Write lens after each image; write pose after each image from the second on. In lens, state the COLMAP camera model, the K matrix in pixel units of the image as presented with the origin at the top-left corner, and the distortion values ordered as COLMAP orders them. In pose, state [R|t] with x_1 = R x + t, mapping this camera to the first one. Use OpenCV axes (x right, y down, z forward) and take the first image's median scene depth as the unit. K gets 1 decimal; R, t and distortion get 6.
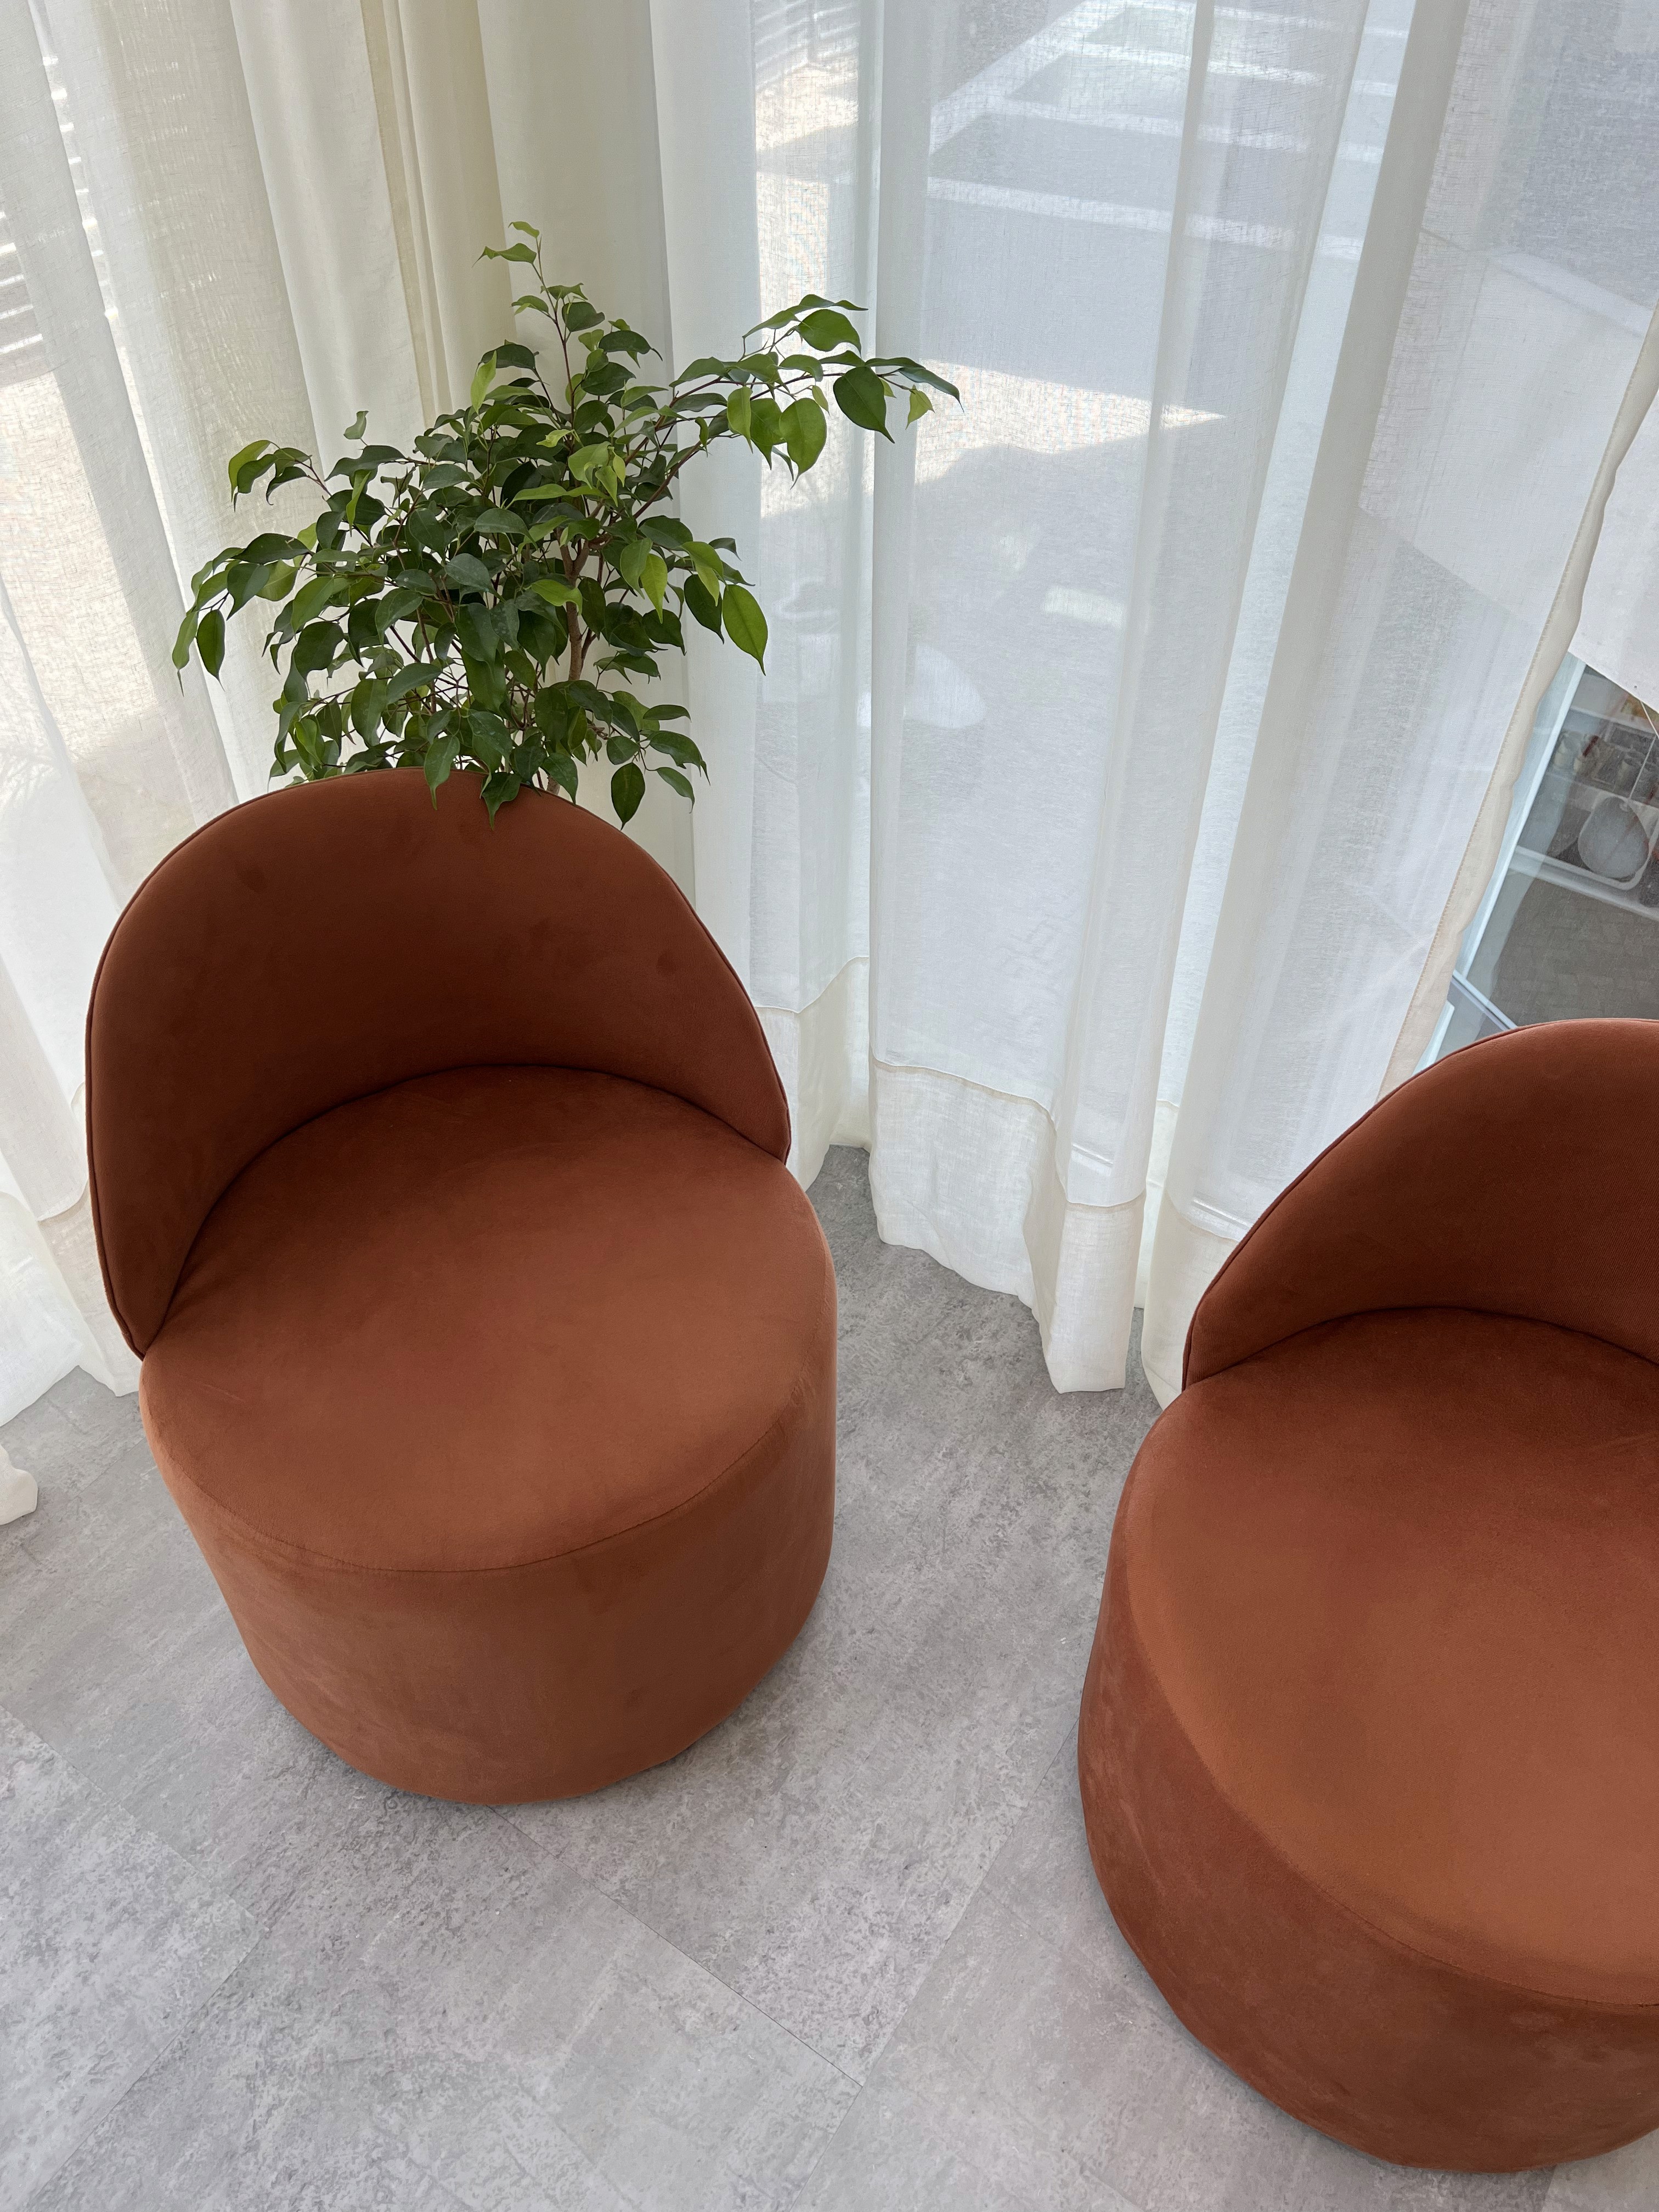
lens RADIAL K [[1654.9, 0, 828.2], [0, 1654.9, 1097.1], [0, 0, 1]] dist [0.041867, -0.010566]
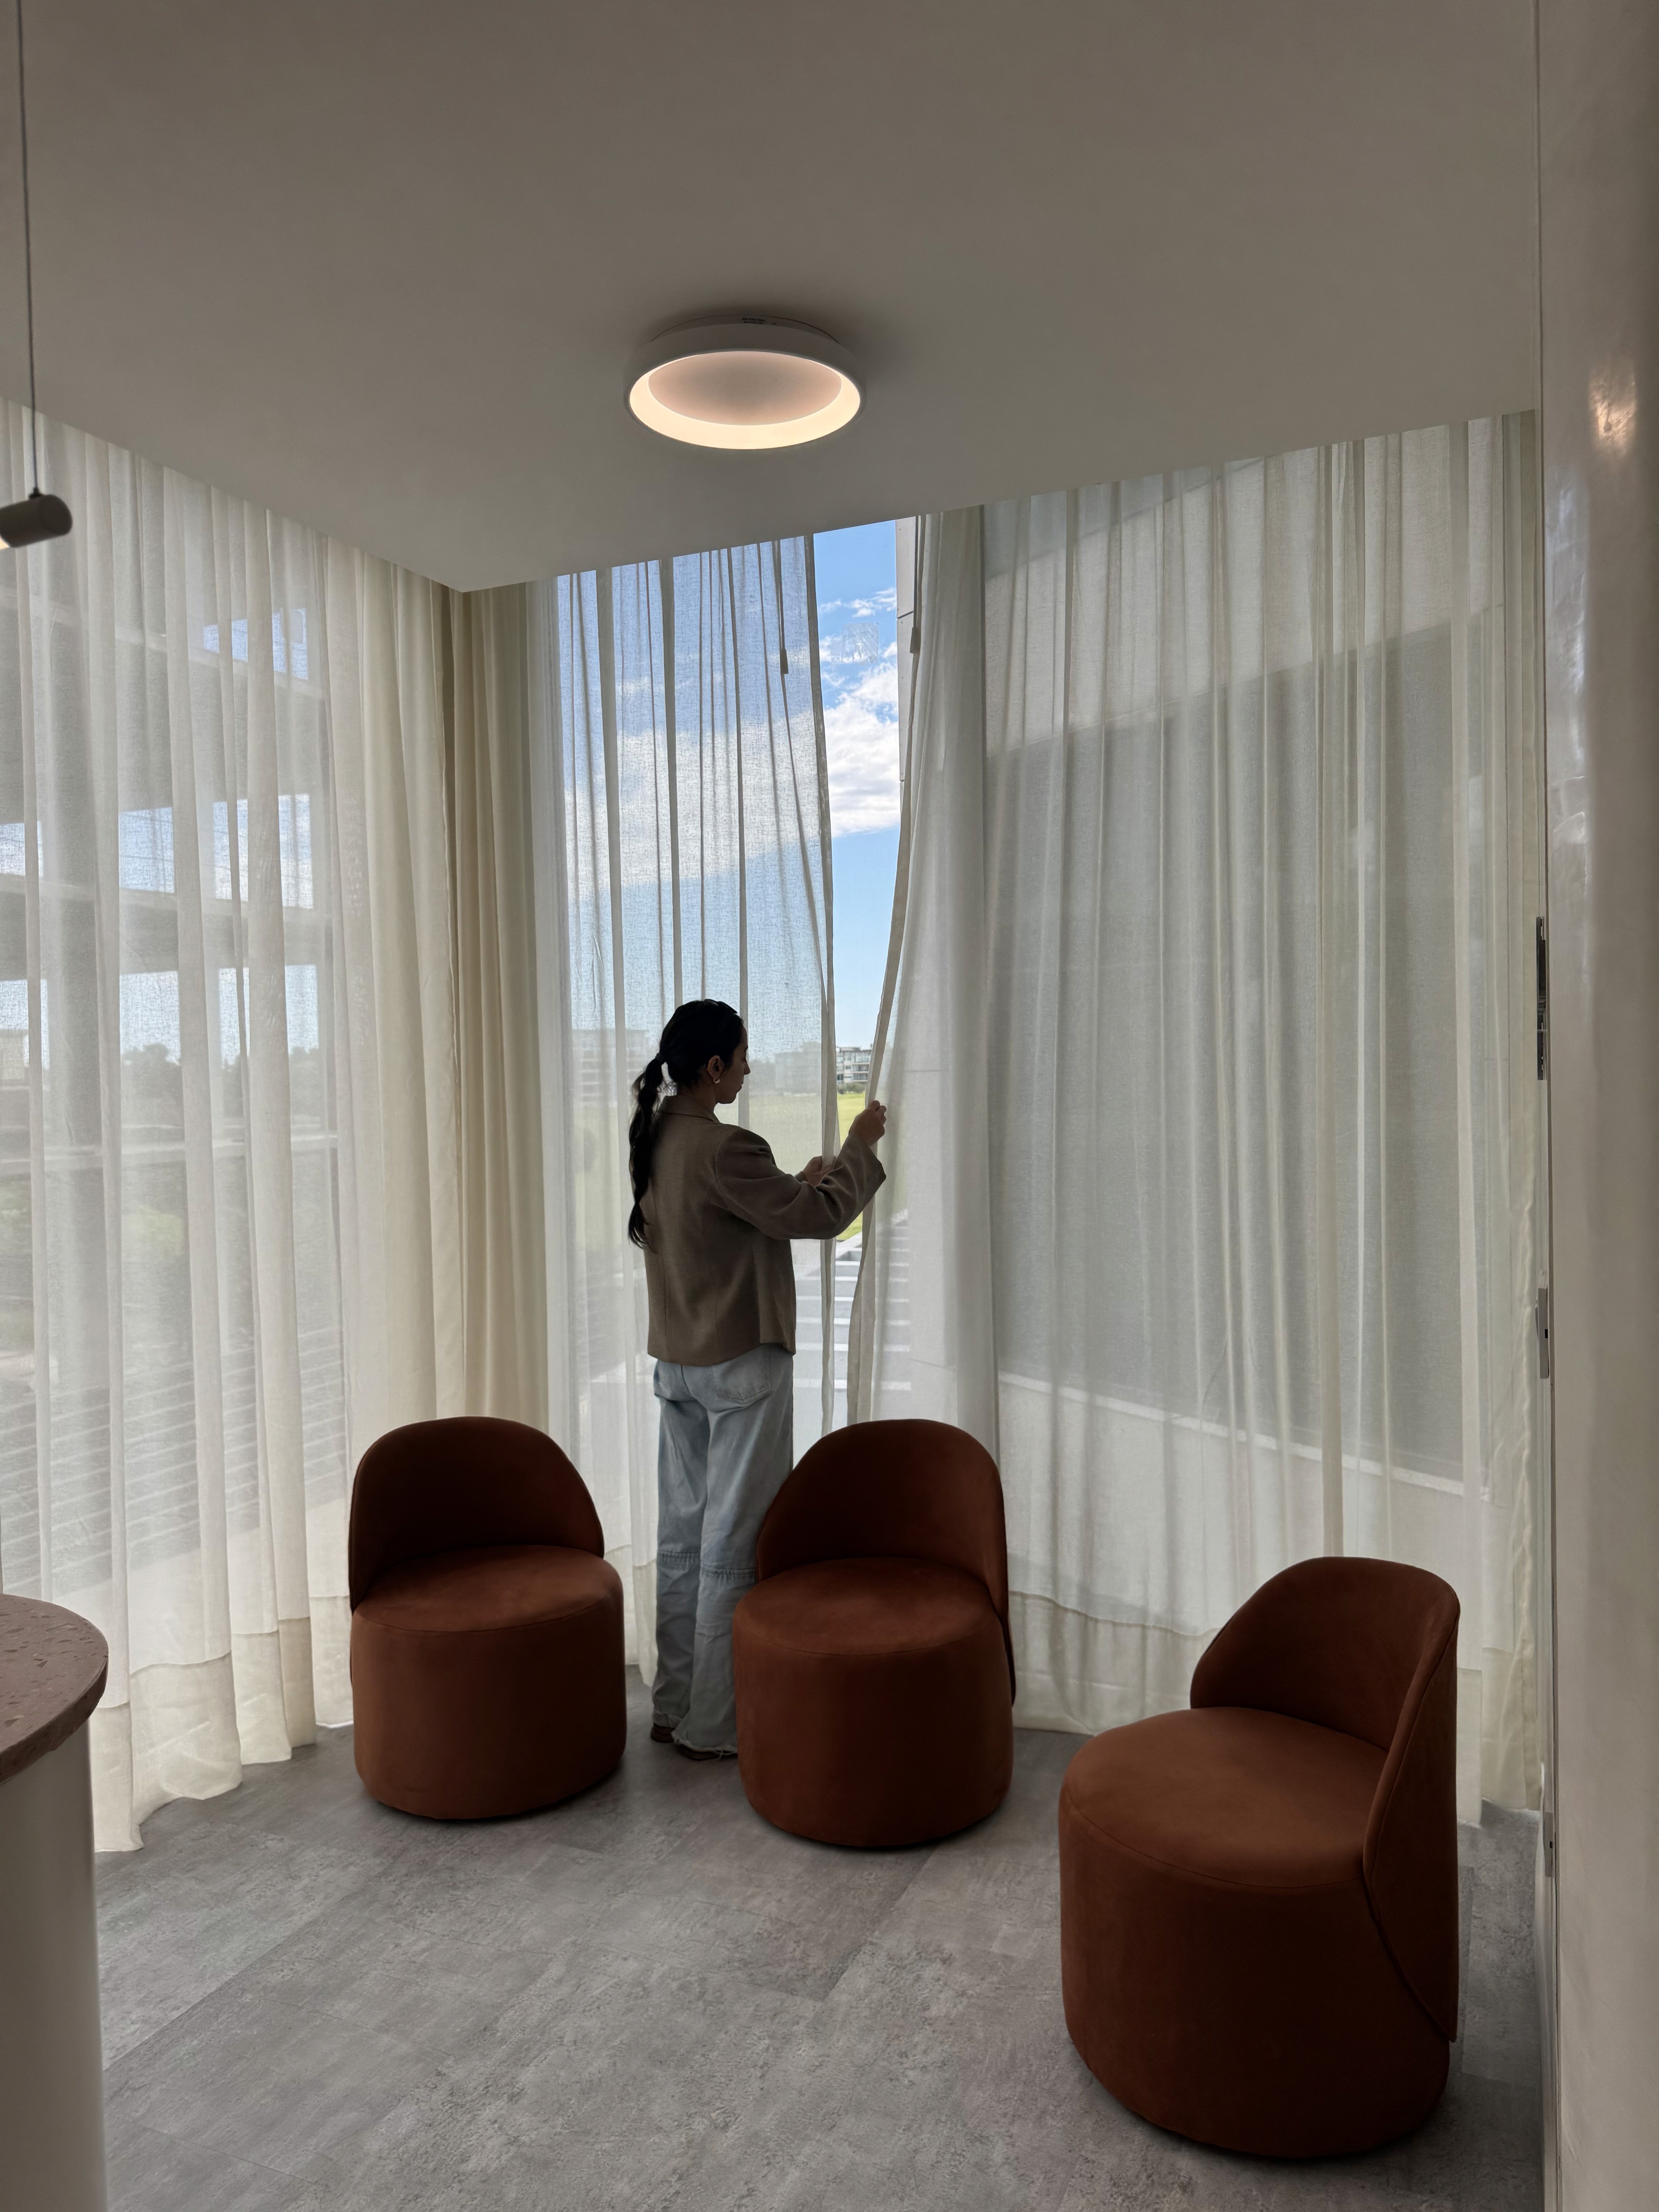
lens RADIAL K [[1562.2, 0, 822.5], [0, 1562.2, 1119.5], [0, 0, 1]] dist [0.045742, -0.021396]
pose [[0.984488, -0.042717, 0.170173, -0.077435], [0.146397, 0.734576, -0.662545, 1.239826], [-0.096703, 0.677180, 0.729435, -1.295470]]
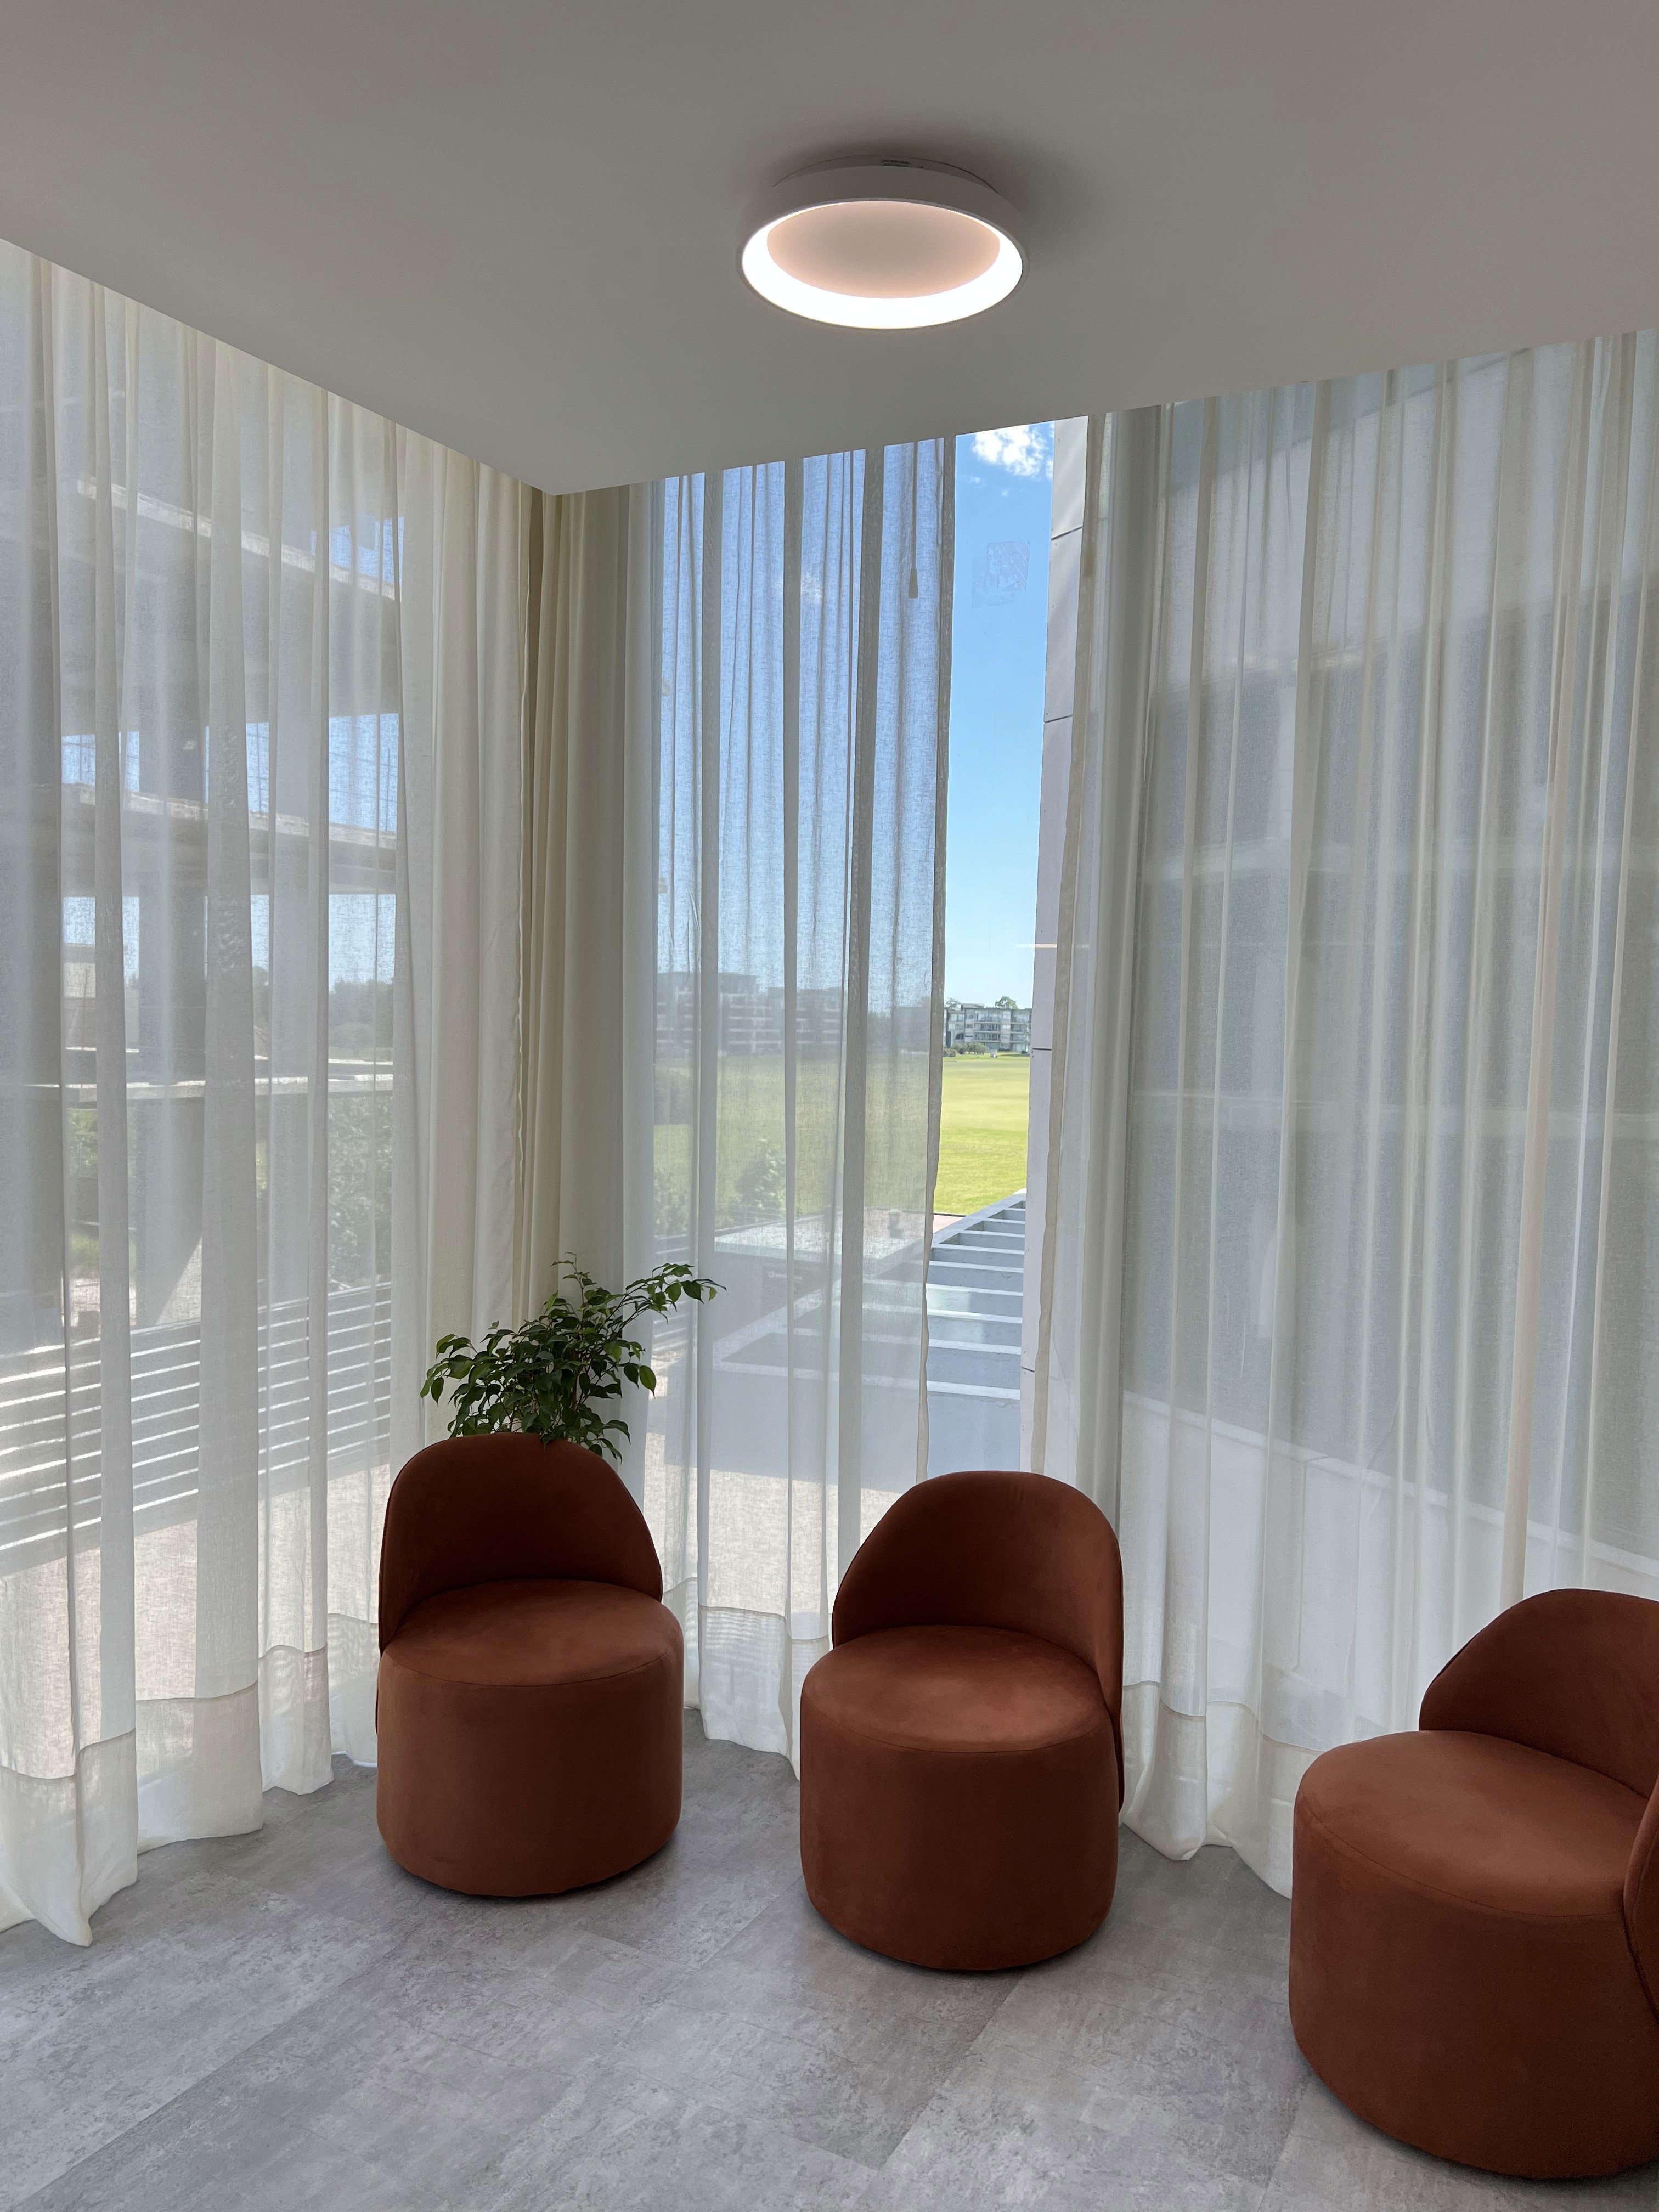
lens RADIAL K [[1654.9, 0, 837.7], [0, 1654.9, 1115.2], [0, 0, 1]] dist [0.041867, -0.010566]
pose [[0.994282, 0.004767, 0.106683, -0.032427], [0.065999, 0.757945, -0.648972, 1.064871], [-0.083954, 0.652302, 0.753296, -1.197101]]
